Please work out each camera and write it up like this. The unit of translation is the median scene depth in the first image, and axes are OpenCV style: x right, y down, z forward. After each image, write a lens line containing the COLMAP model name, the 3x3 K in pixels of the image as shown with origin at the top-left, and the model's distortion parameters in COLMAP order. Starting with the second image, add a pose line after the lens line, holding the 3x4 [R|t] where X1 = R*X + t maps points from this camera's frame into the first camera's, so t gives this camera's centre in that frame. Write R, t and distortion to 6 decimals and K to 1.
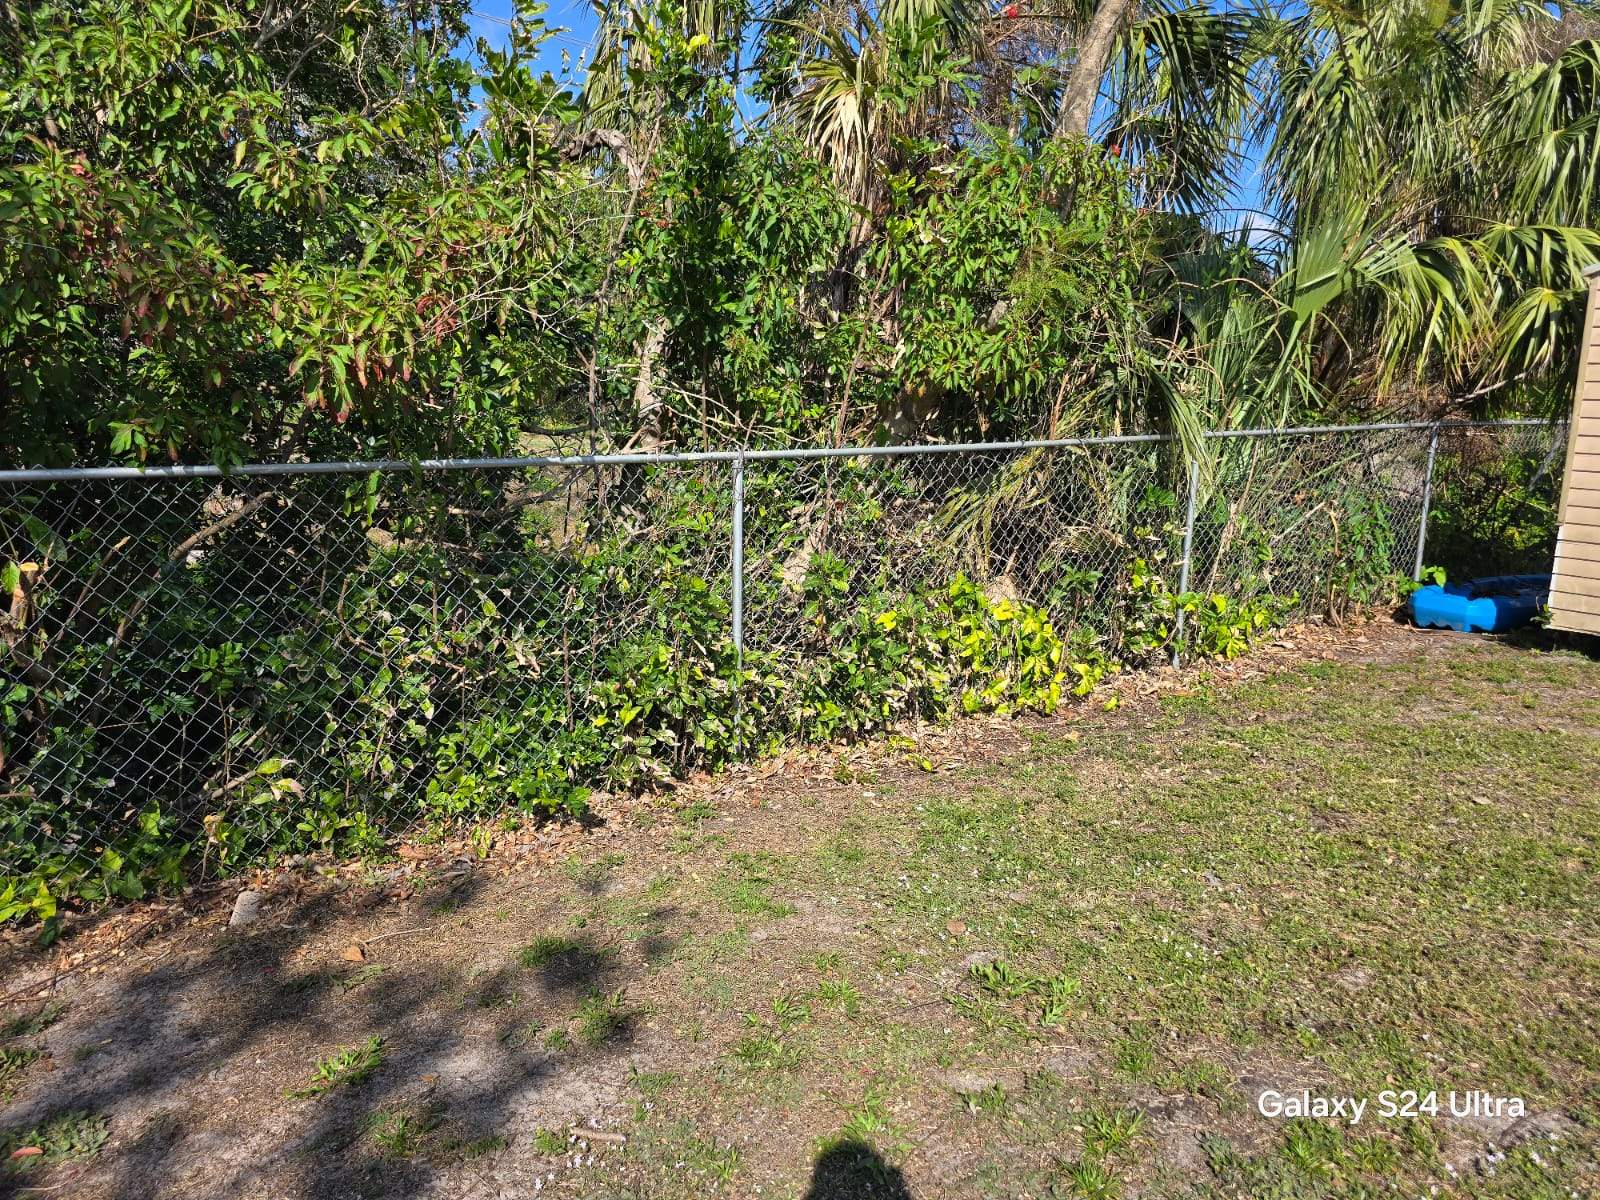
lens RADIAL K [[1048.5, 0, 844.2], [0, 1048.5, 598.4], [0, 0, 1]] dist [0.057846, -0.056001]
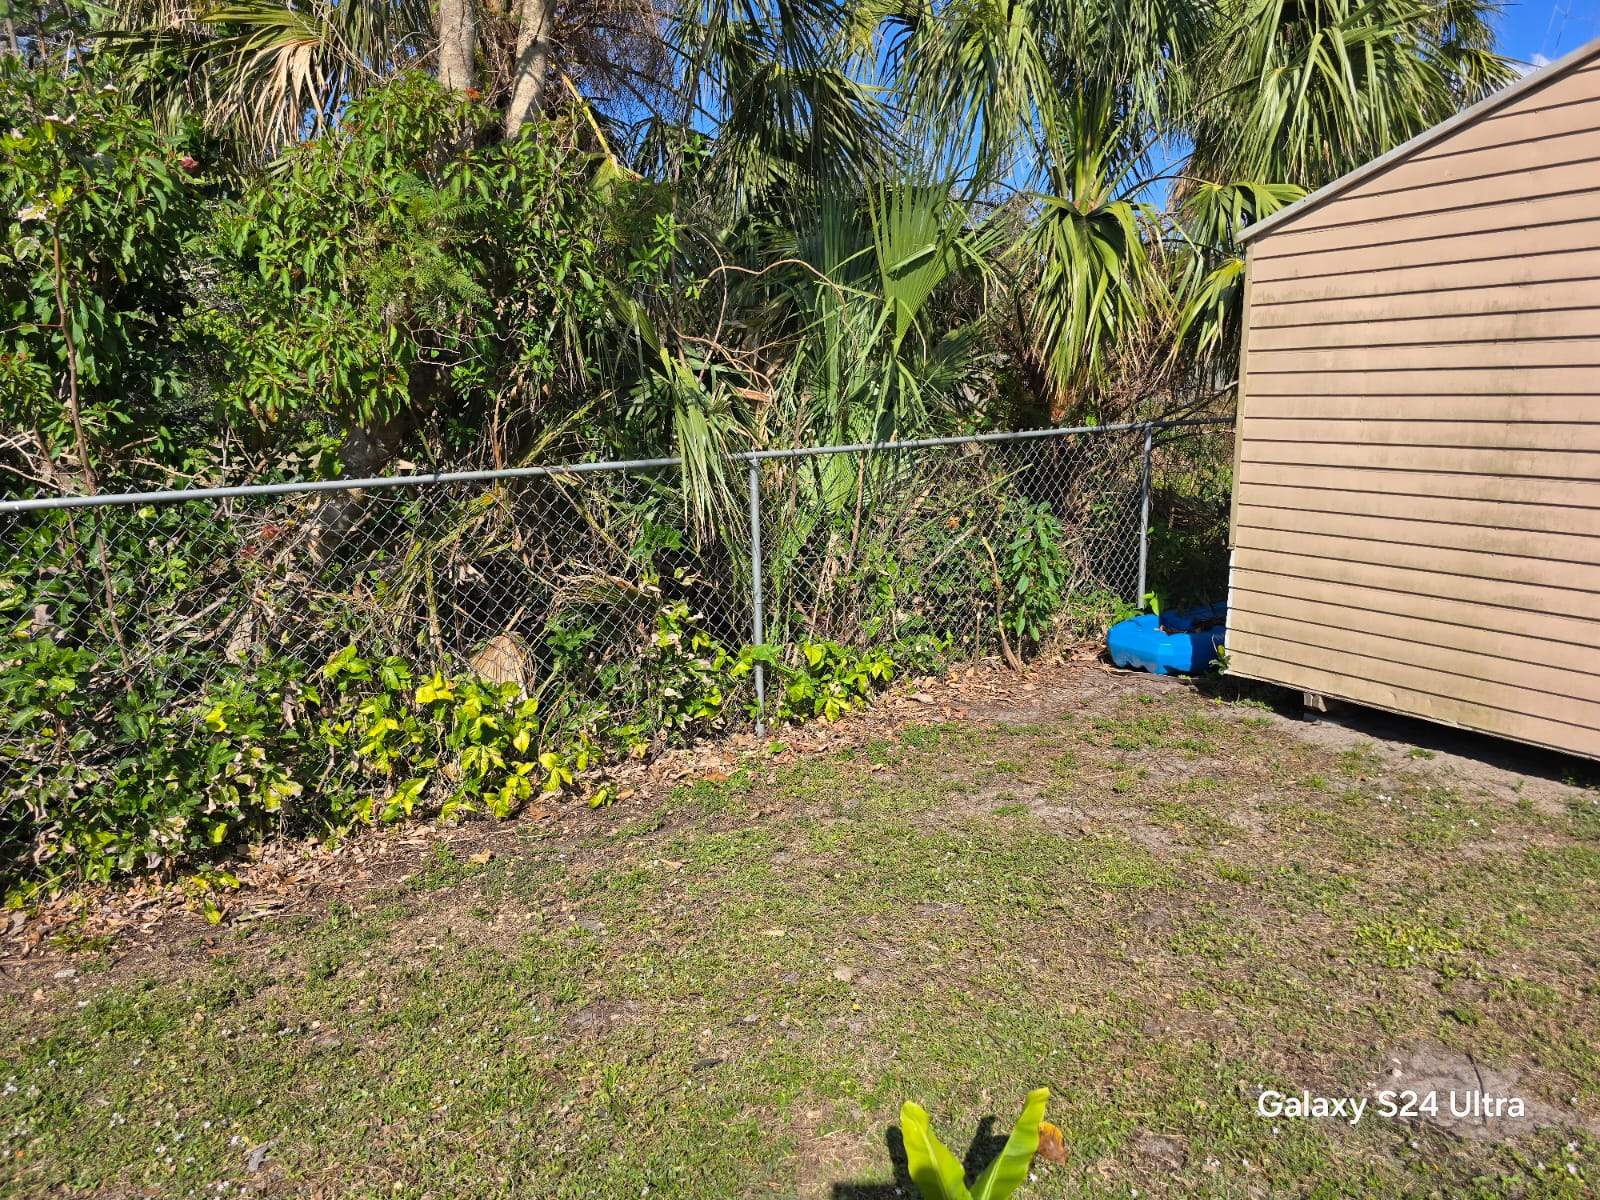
lens RADIAL K [[1062.8, 0, 808.6], [0, 1062.8, 596.9], [0, 0, 1]] dist [0.049020, -0.046996]
pose [[0.999353, -0.025761, -0.025105, 0.346024], [0.025857, 0.999659, 0.003528, -0.040927], [0.025006, -0.004175, 0.999679, 0.163696]]
